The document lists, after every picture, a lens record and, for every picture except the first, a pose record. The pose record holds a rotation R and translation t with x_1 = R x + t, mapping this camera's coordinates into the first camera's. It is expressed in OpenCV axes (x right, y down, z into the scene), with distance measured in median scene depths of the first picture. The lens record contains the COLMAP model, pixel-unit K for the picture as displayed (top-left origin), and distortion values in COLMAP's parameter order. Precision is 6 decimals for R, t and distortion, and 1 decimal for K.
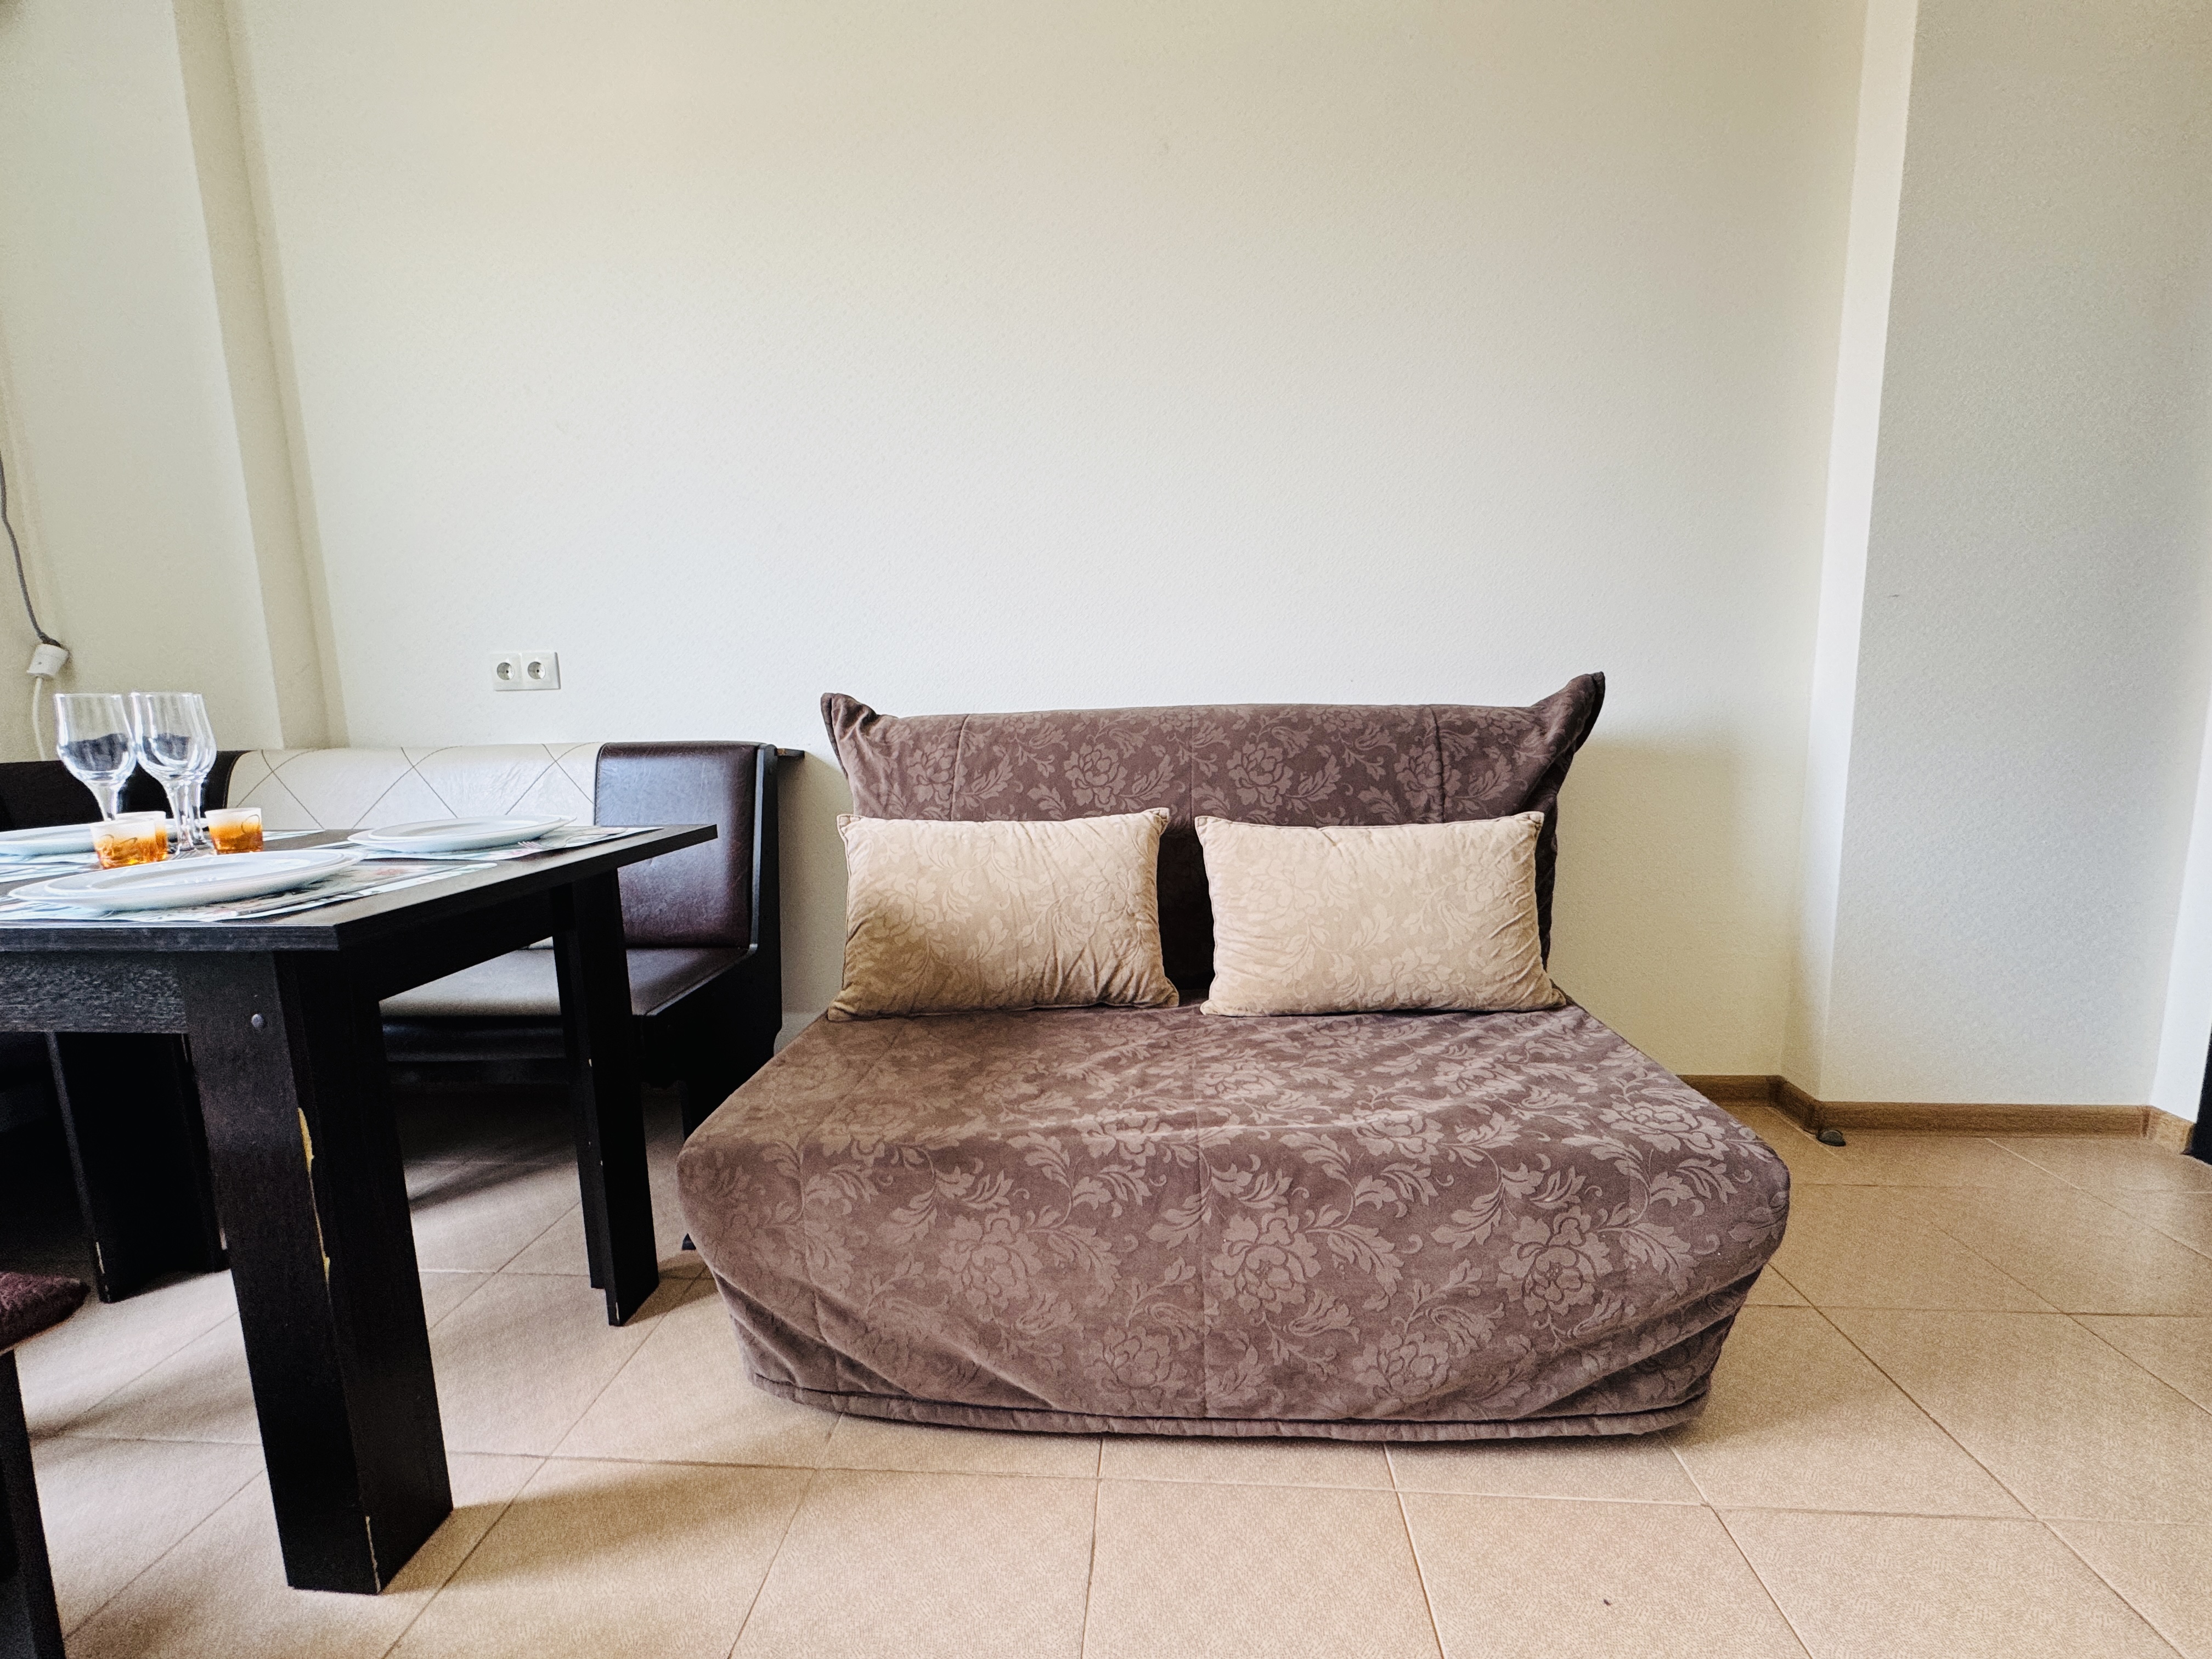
lens RADIAL K [[882.0, 0, 1090.4], [0, 882.0, 828.1], [0, 0, 1]] dist [-0.001284, 0.000013]
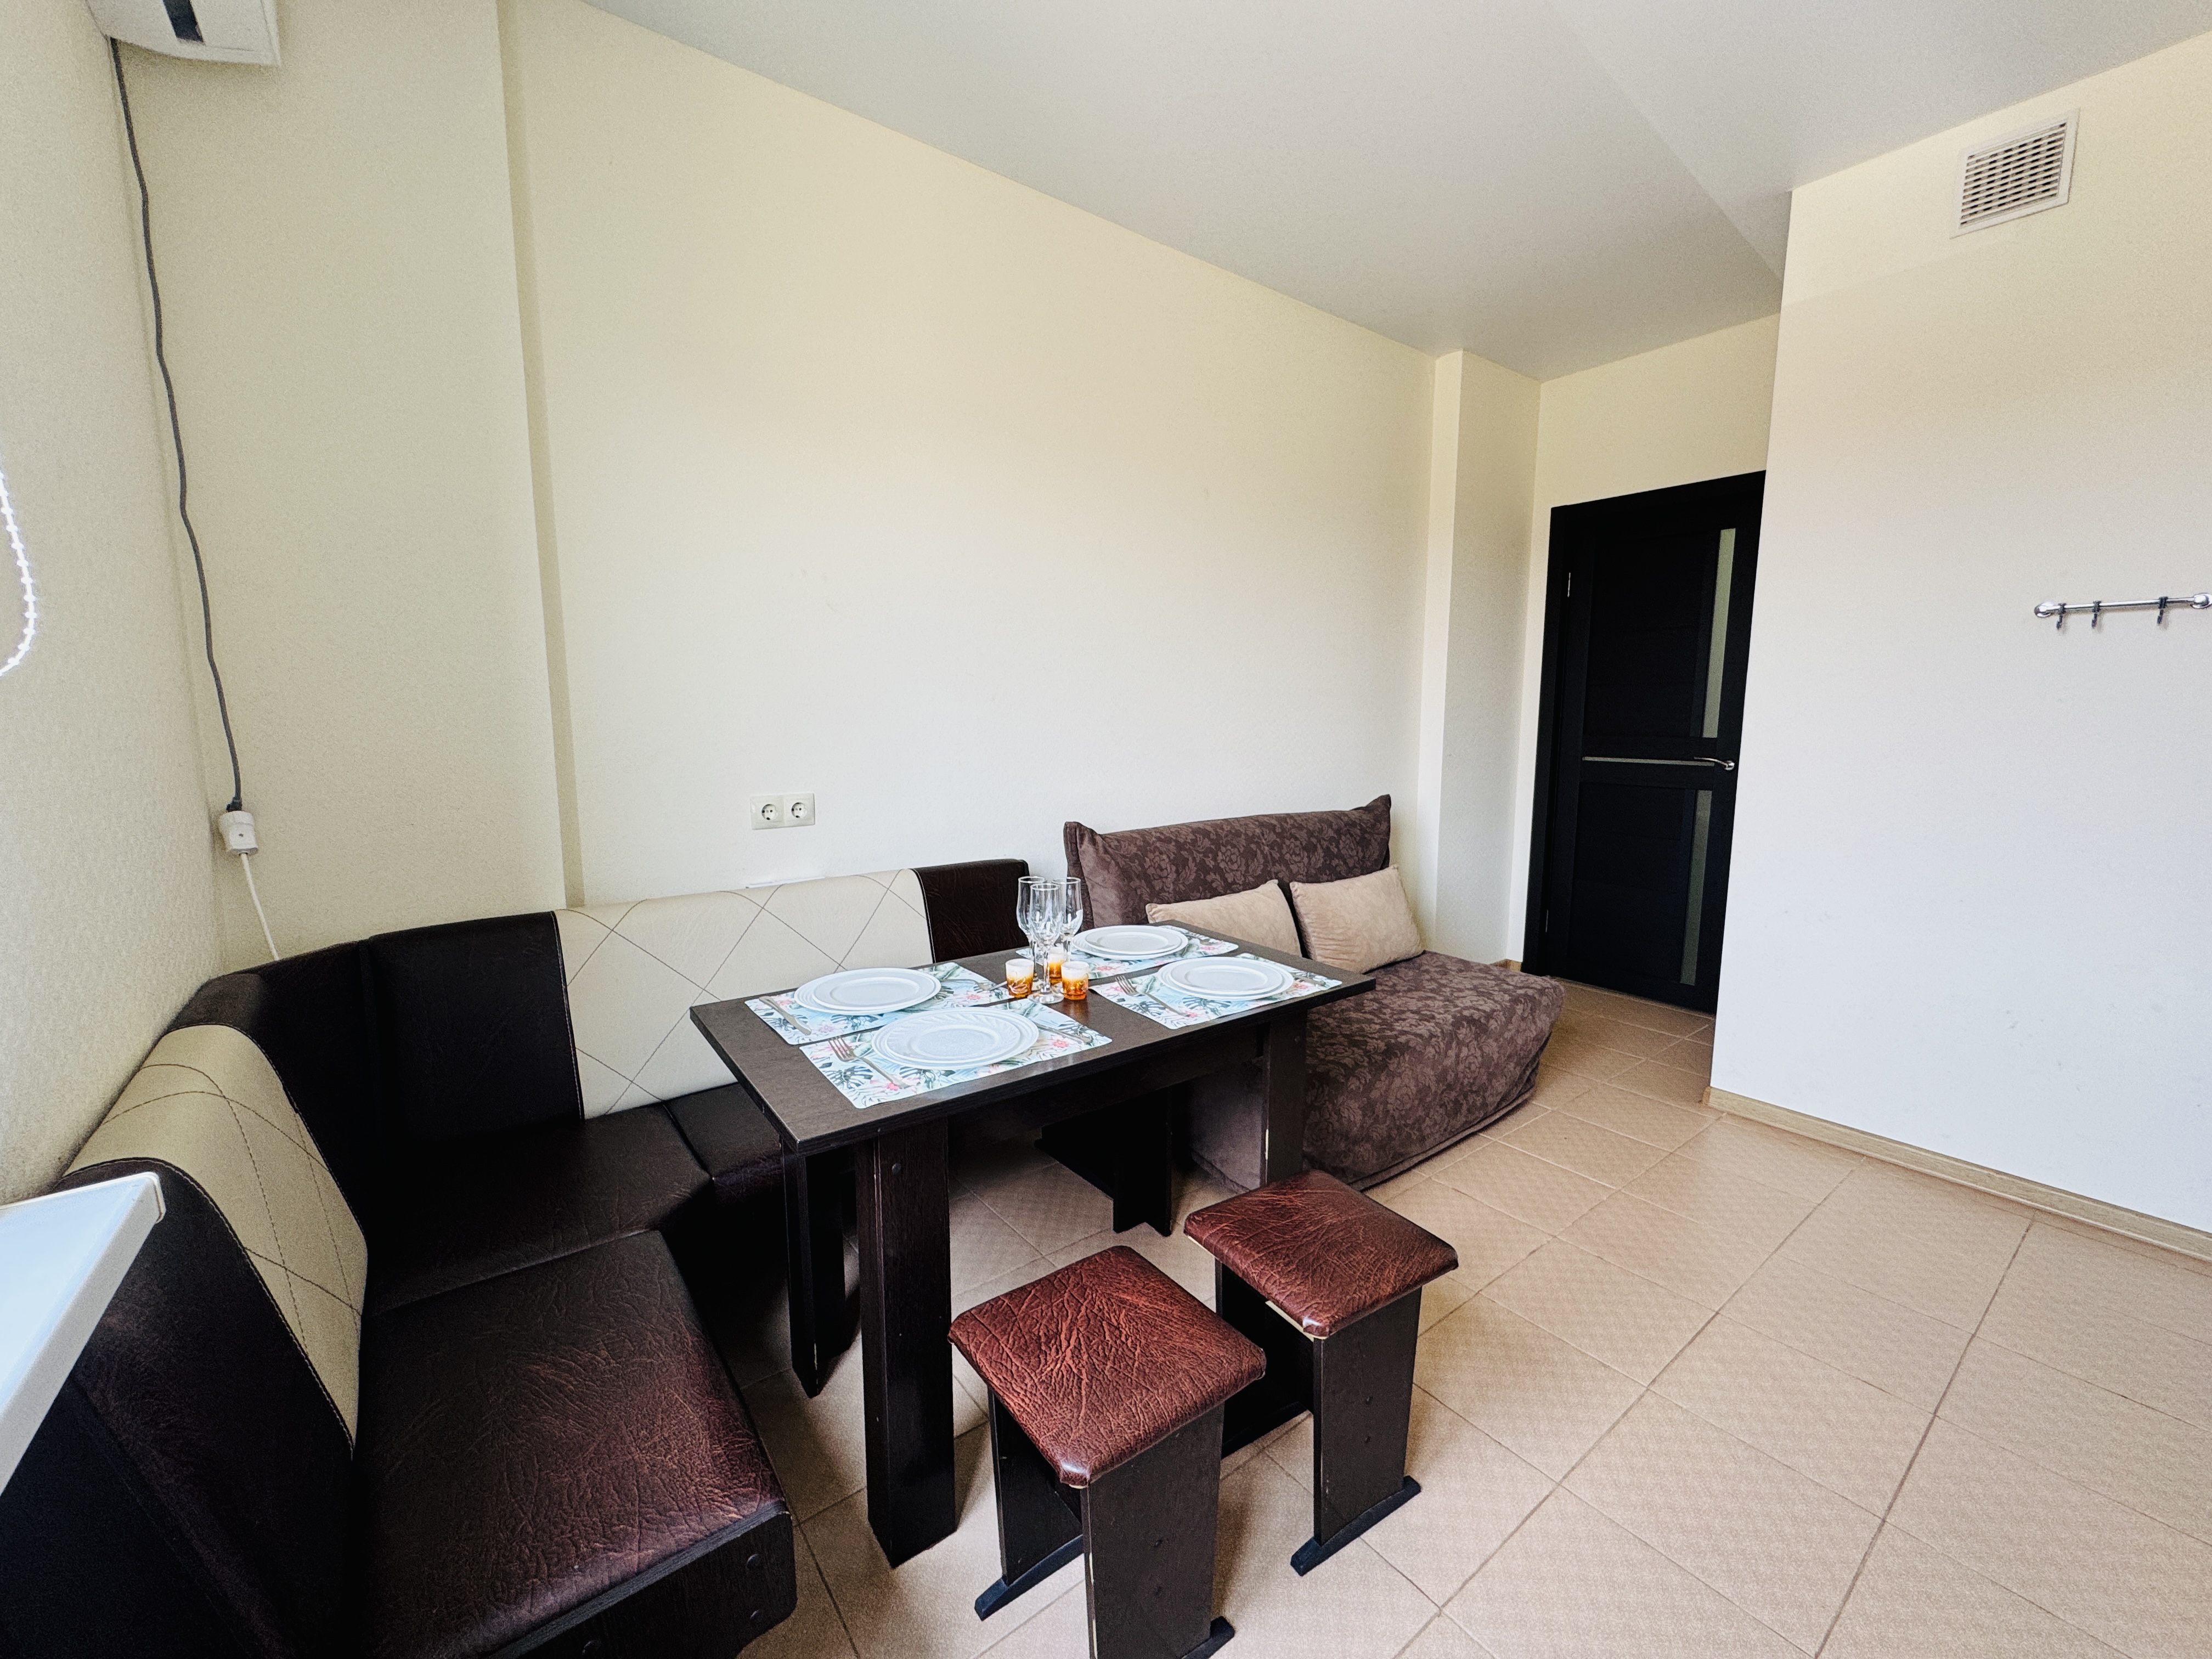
lens RADIAL K [[882.0, 0, 1090.4], [0, 882.0, 828.1], [0, 0, 1]] dist [-0.001284, 0.000013]
pose [[0.753670, -0.061574, 0.654362, -1.655483], [0.071071, 0.997399, 0.011996, -0.212144], [-0.653399, 0.037465, 0.756086, -0.166637]]
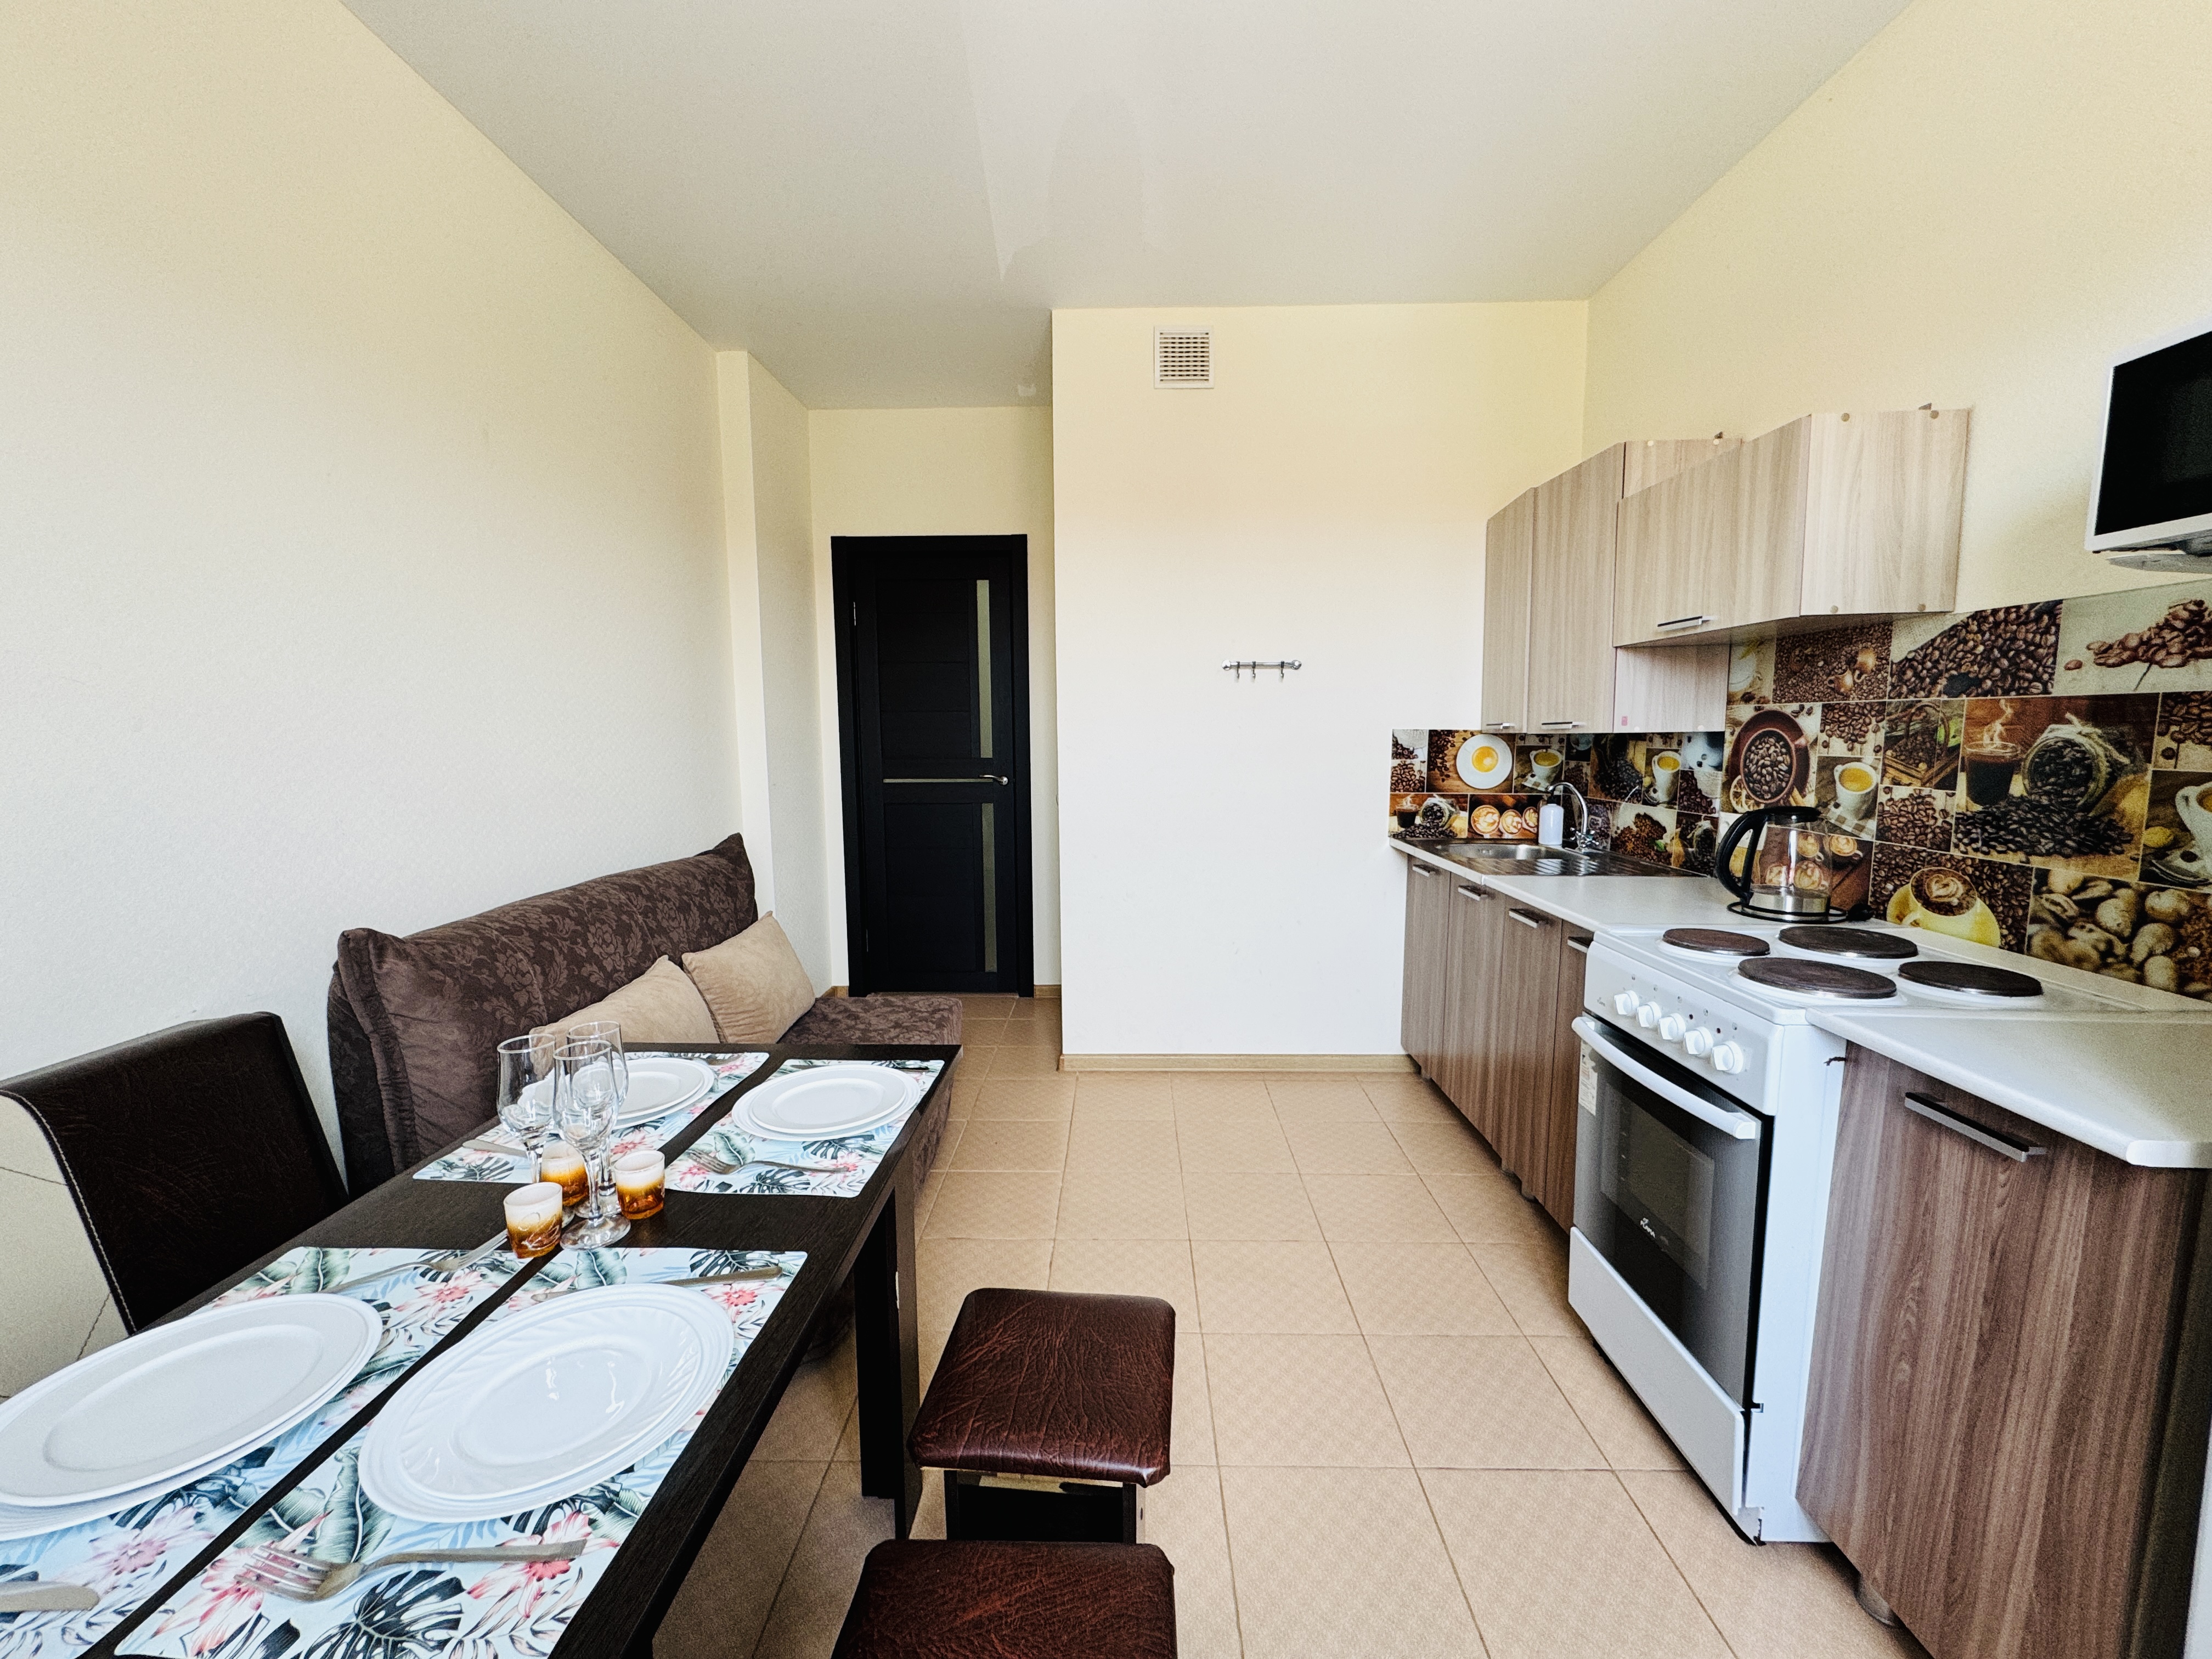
lens RADIAL K [[891.1, 0, 1104.3], [0, 891.1, 827.1], [0, 0, 1]] dist [-0.002411, 0.000387]
pose [[-0.059341, -0.082699, 0.994806, -1.640621], [0.146219, 0.985093, 0.090613, -0.302815], [-0.987471, 0.150837, -0.046364, 0.385646]]
